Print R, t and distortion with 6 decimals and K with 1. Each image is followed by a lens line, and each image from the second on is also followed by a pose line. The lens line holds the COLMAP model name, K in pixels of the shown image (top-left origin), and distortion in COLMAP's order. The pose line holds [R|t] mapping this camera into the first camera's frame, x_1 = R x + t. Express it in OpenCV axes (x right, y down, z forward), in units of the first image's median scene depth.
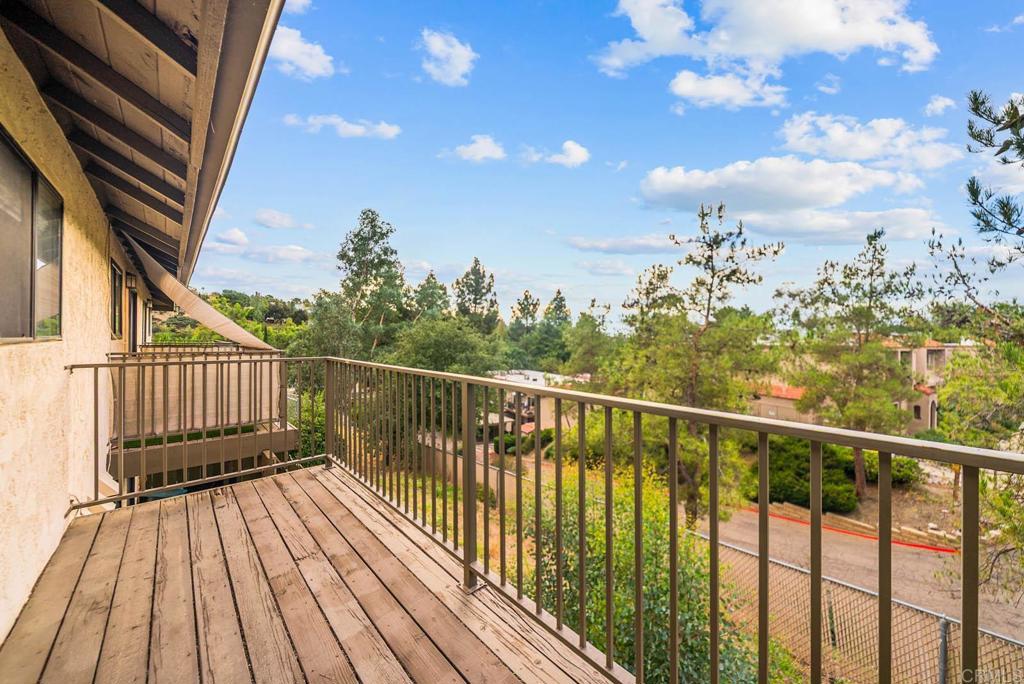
lens RADIAL K [[352.3, 0, 524.6], [0, 352.3, 336.6], [0, 0, 1]] dist [-0.000540, -0.000041]
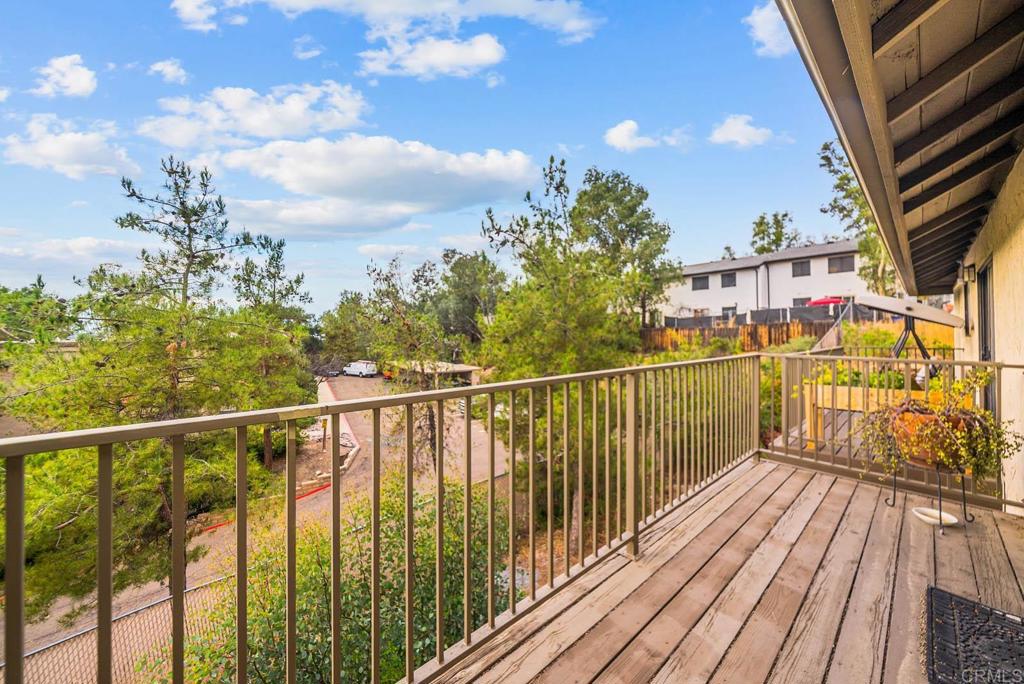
lens RADIAL K [[352.3, 0, 524.6], [0, 352.3, 336.6], [0, 0, 1]] dist [-0.000540, -0.000041]
pose [[0.066998, -0.010943, 0.997693, -1.221775], [-0.002398, 0.999935, 0.011128, 0.003872], [-0.997750, -0.003138, 0.066967, 1.205884]]
